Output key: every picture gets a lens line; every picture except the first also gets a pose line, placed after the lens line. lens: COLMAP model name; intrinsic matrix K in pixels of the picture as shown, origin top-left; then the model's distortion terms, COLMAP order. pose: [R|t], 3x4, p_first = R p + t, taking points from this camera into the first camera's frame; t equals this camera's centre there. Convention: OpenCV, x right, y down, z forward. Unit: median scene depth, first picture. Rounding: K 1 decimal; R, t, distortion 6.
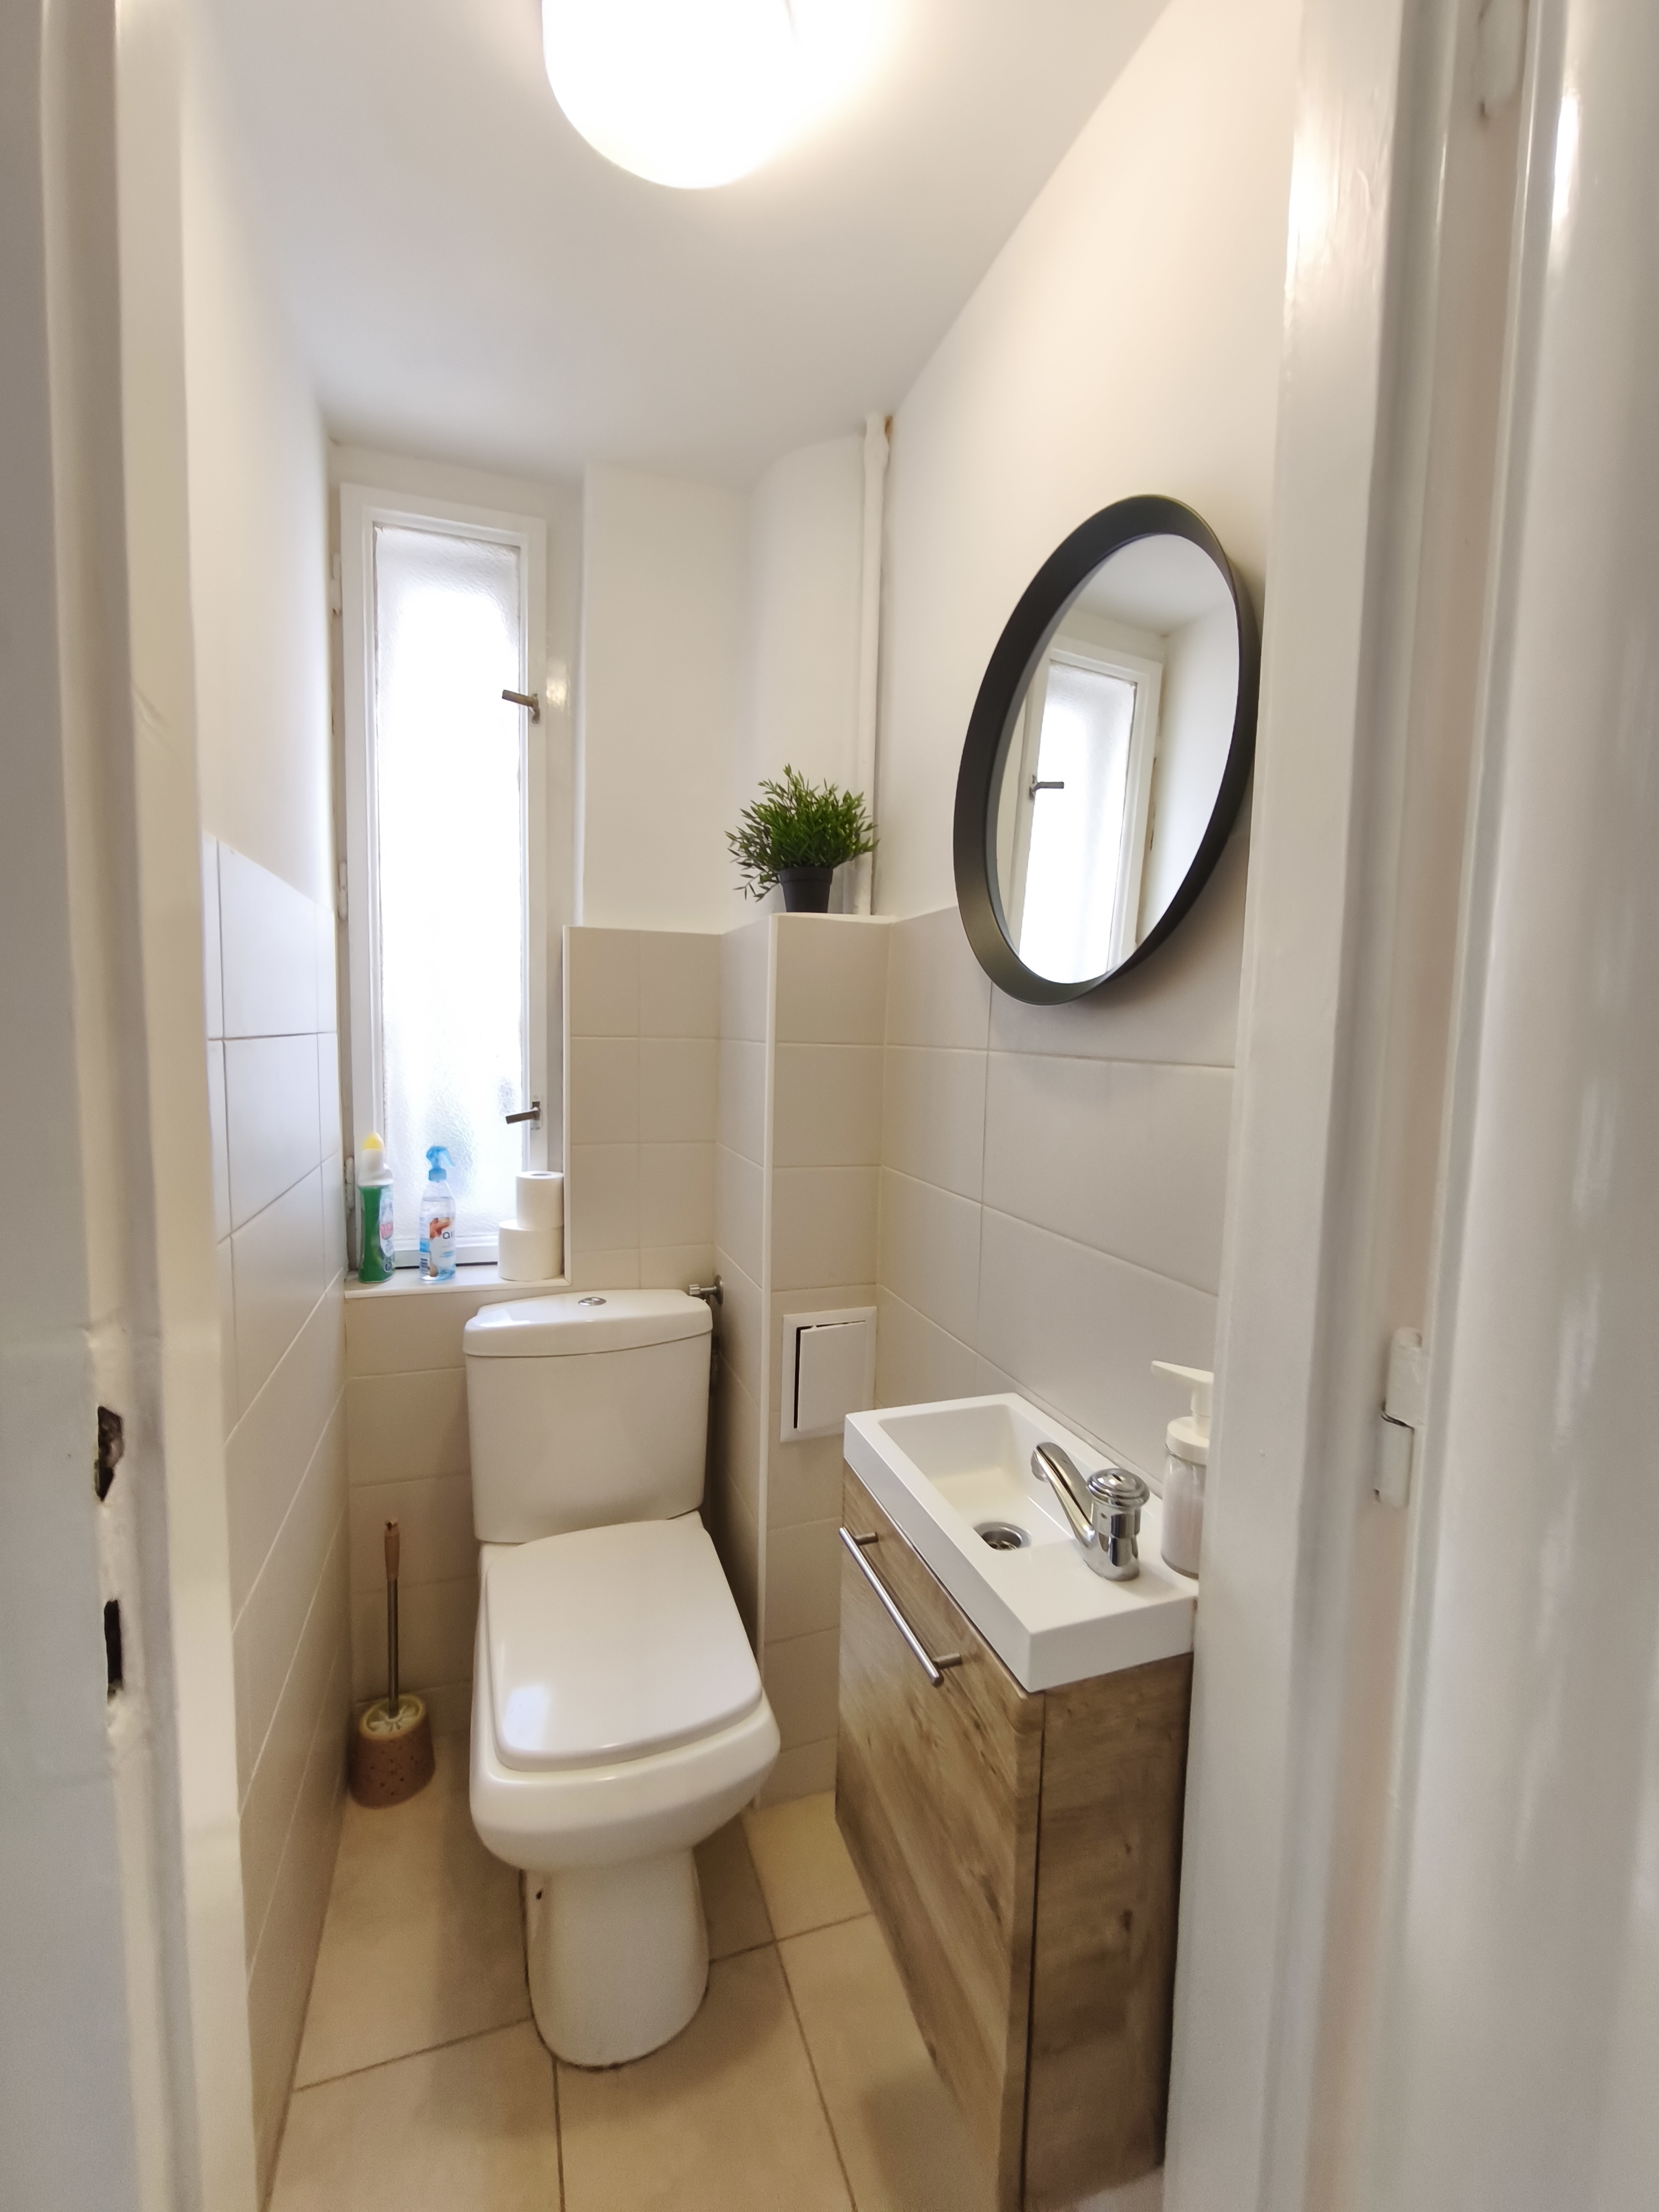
lens RADIAL K [[936.3, 0, 828.5], [0, 936.3, 1108.2], [0, 0, 1]] dist [-0.001339, -0.000514]
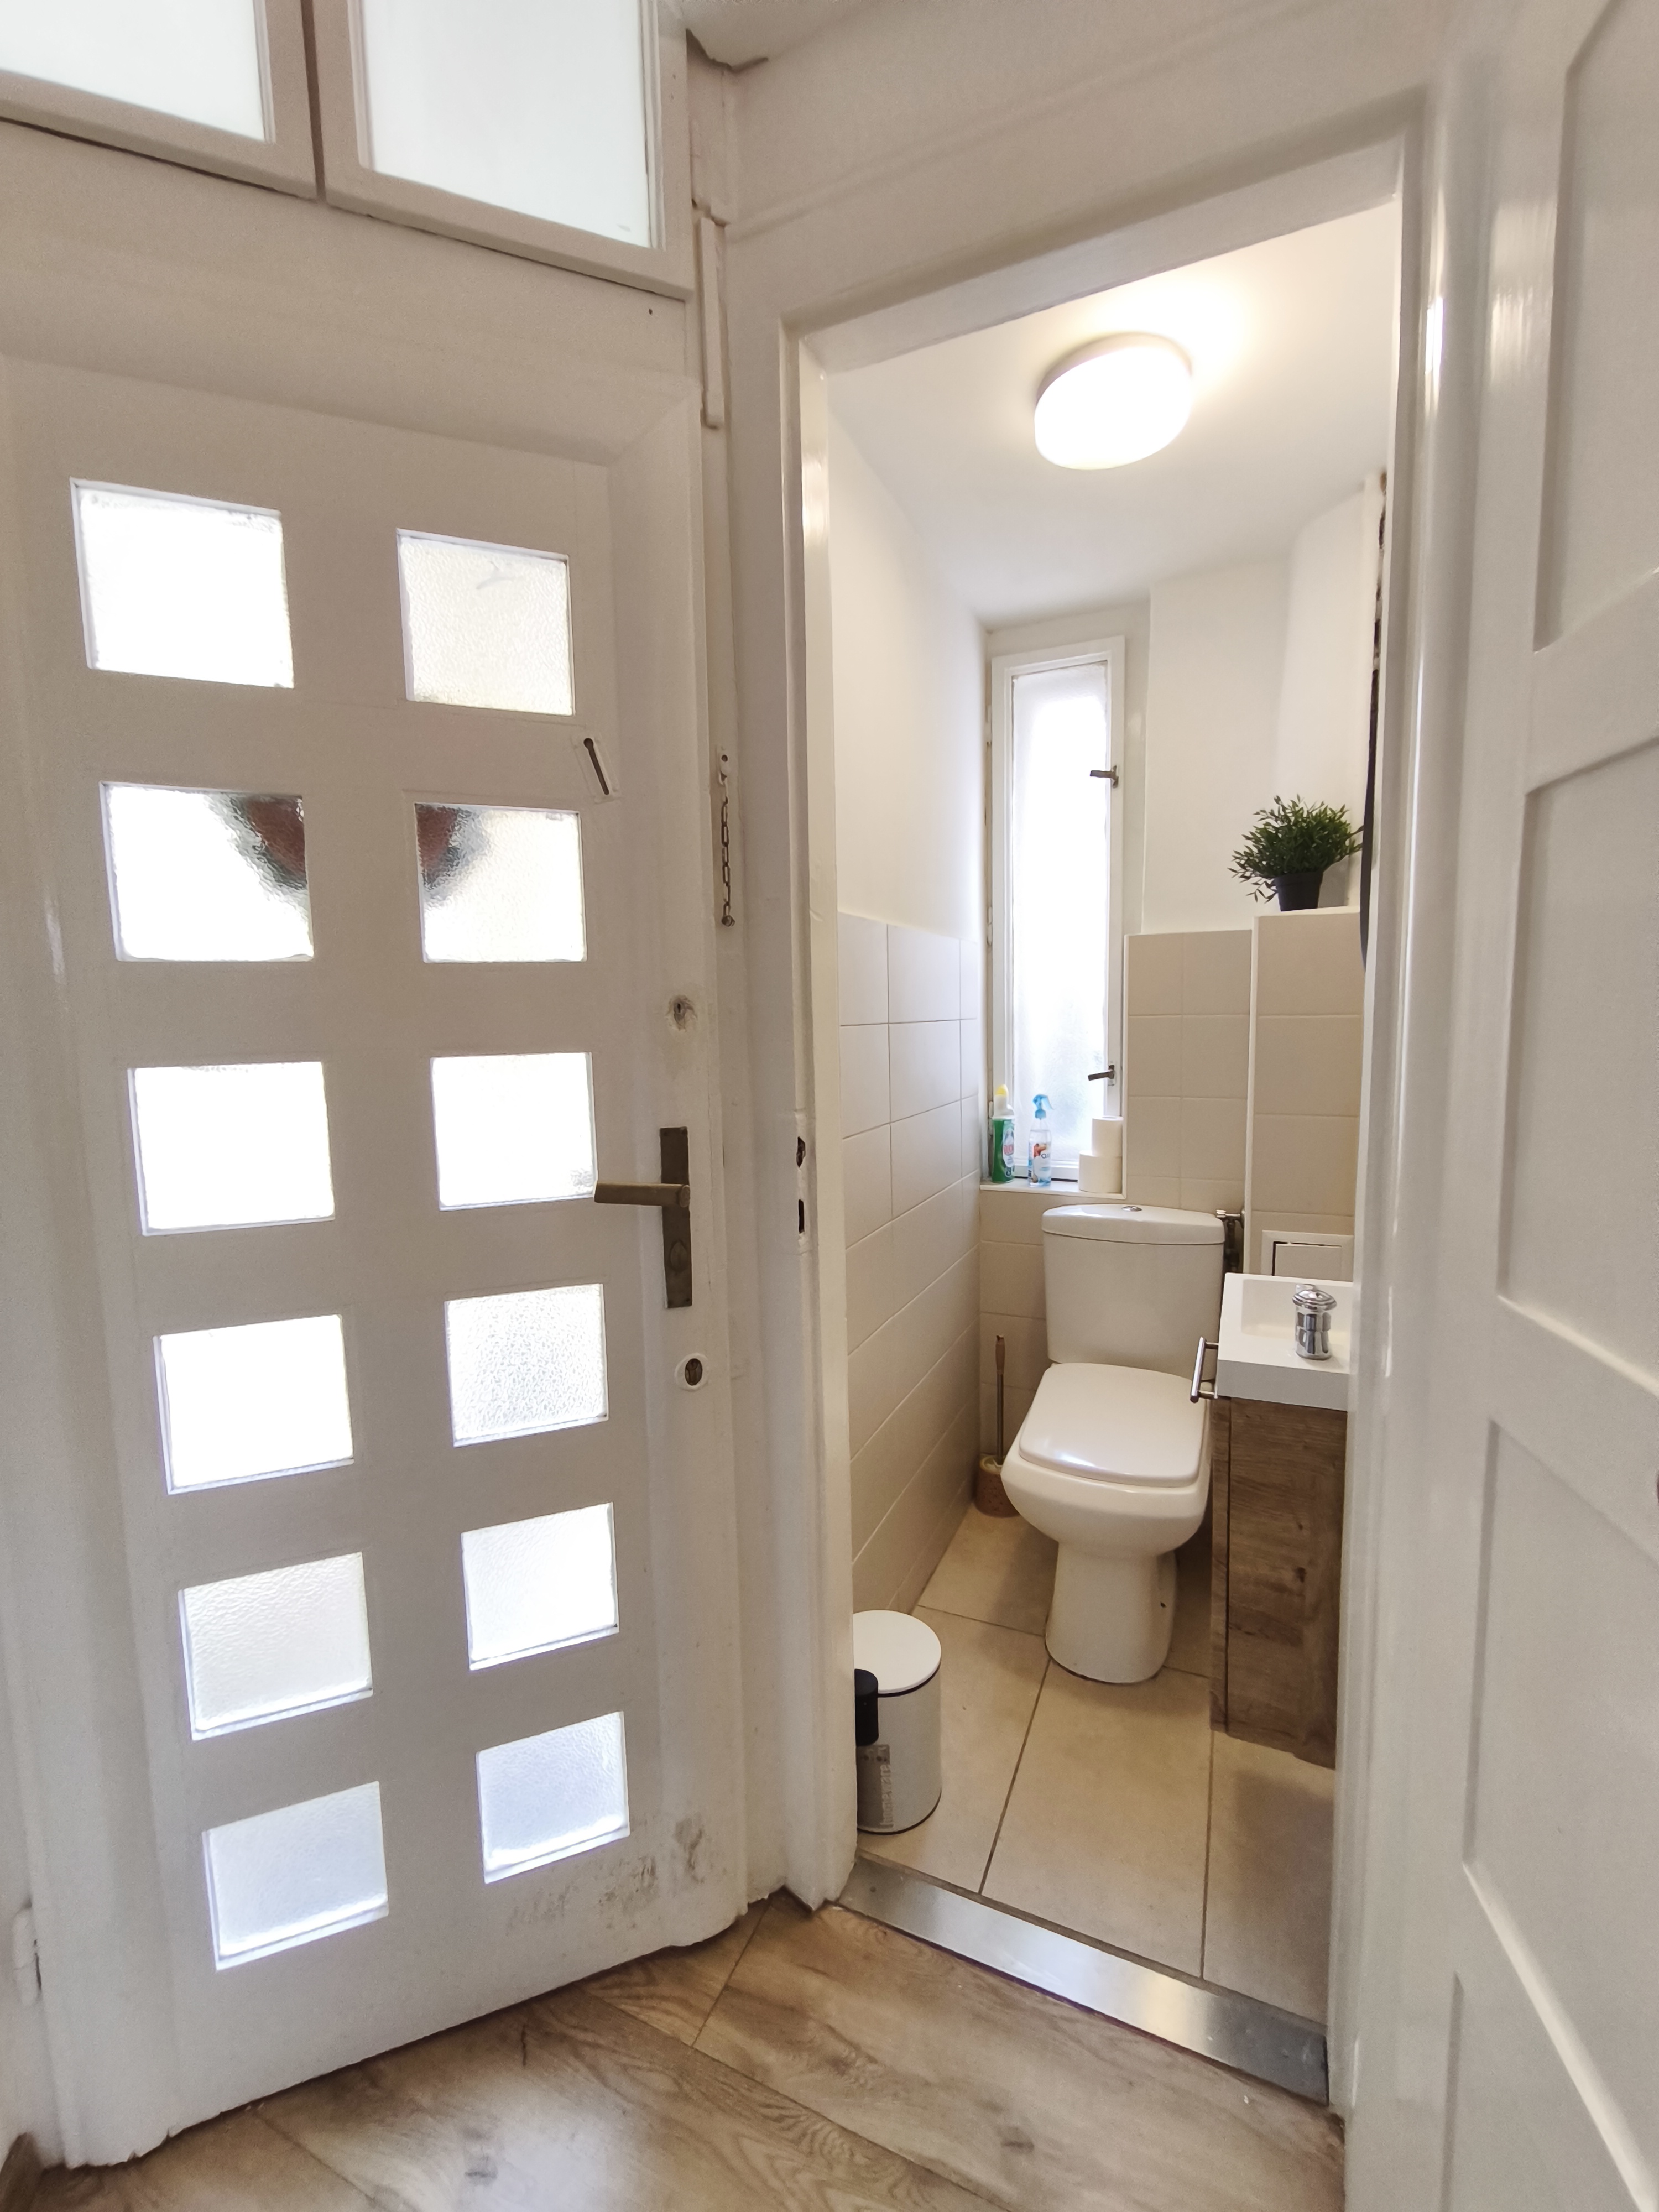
lens RADIAL K [[936.3, 0, 828.5], [0, 936.3, 1108.2], [0, 0, 1]] dist [-0.001339, -0.000514]
pose [[0.729447, 0.034093, -0.683187, 0.352581], [-0.020786, 0.999401, 0.027679, 0.029398], [0.683721, -0.005989, 0.729719, -0.302555]]
